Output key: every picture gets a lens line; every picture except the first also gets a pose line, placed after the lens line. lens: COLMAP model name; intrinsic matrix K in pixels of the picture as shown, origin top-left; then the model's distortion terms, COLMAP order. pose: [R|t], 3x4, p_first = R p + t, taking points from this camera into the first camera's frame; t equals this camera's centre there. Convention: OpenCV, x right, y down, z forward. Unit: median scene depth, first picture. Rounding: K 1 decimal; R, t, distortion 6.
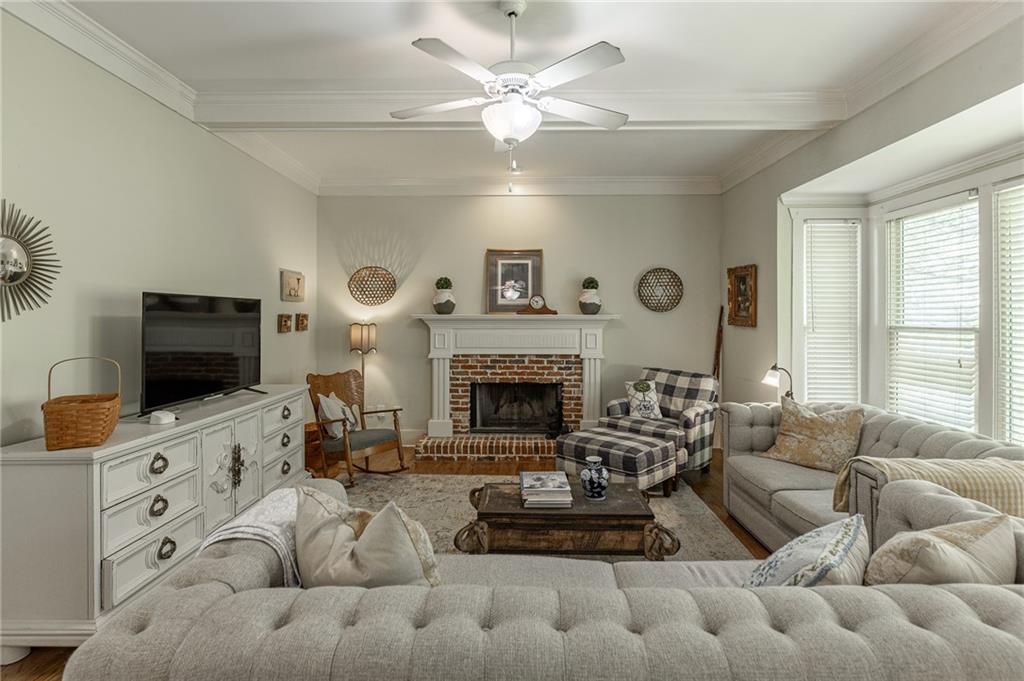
lens RADIAL K [[477.2, 0, 513.3], [0, 477.2, 312.2], [0, 0, 1]] dist [-0.003617, -0.000318]
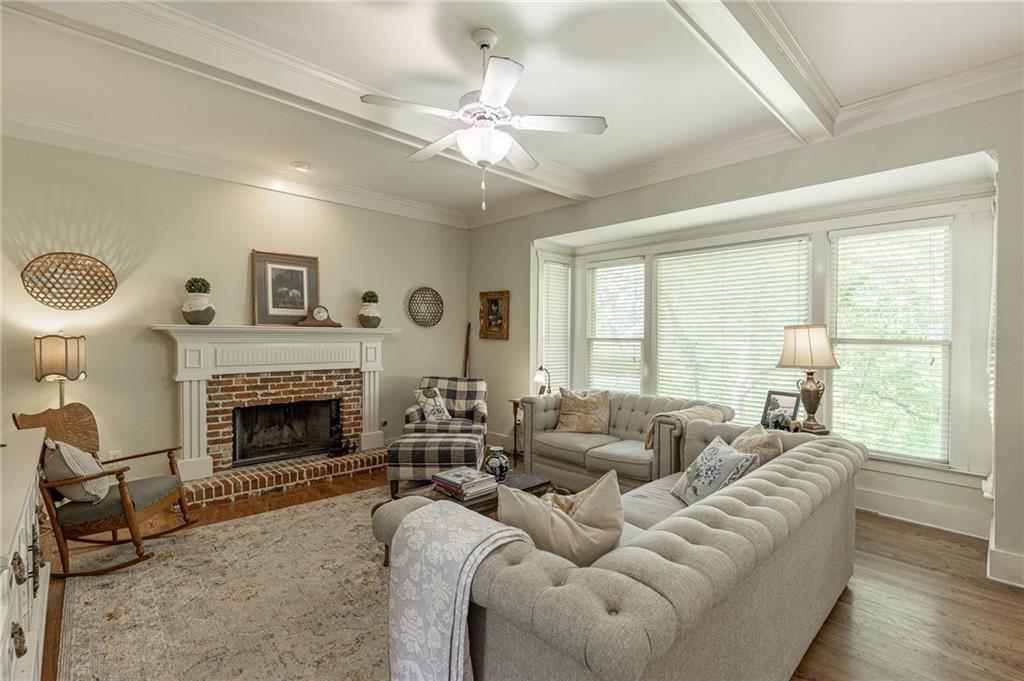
lens RADIAL K [[466.8, 0, 512.0], [0, 466.8, 340.5], [0, 0, 1]] dist [-0.003420, -0.000355]
pose [[0.715270, -0.002741, 0.698843, -0.325780], [-0.011718, 0.999805, 0.015915, 0.012380], [-0.698750, -0.019573, 0.715098, 0.084935]]
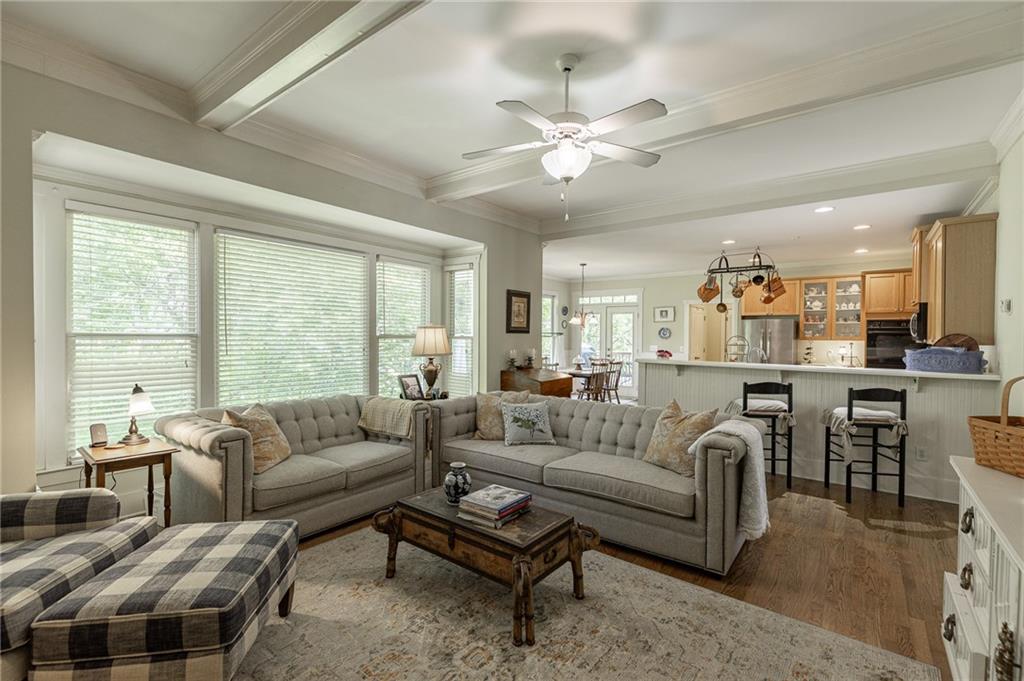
lens RADIAL K [[456.5, 0, 519.2], [0, 456.5, 341.1], [0, 0, 1]] dist [0.004161, 0.000378]
pose [[-0.805484, -0.016971, 0.592374, -0.273521], [-0.018166, 0.999827, 0.003943, 0.020413], [-0.592338, -0.007585, -0.805654, 0.919440]]
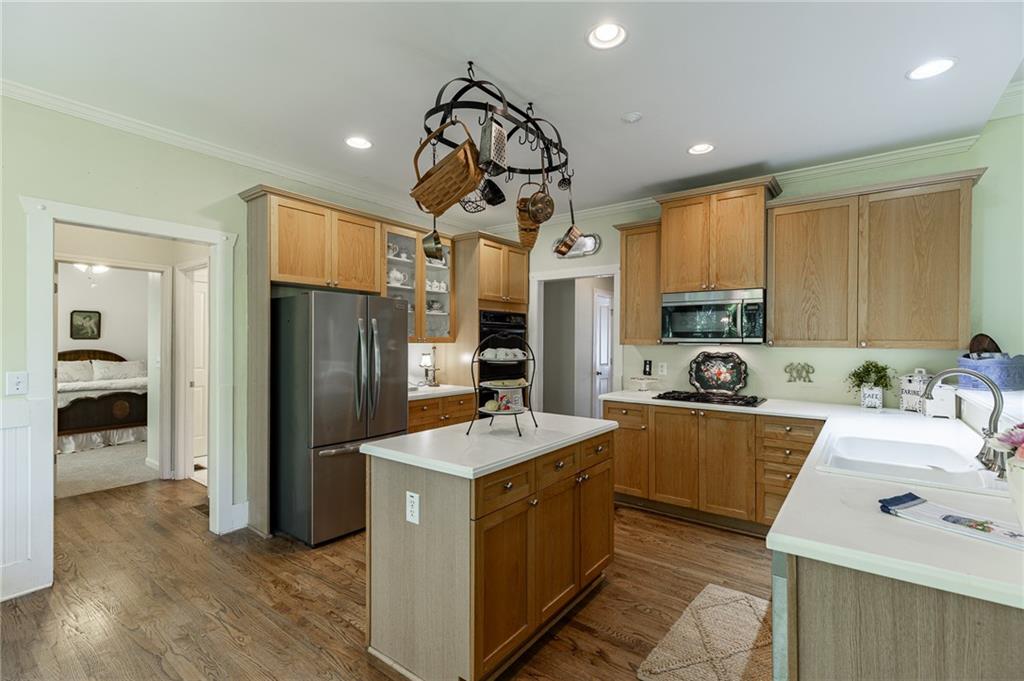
lens RADIAL K [[456.5, 0, 519.2], [0, 456.5, 341.1], [0, 0, 1]] dist [0.004161, 0.000378]
pose [[-0.588890, -0.004814, -0.808198, 0.374333], [0.004702, 0.999945, -0.009382, 0.010360], [0.808199, -0.009325, -0.588835, -0.261665]]
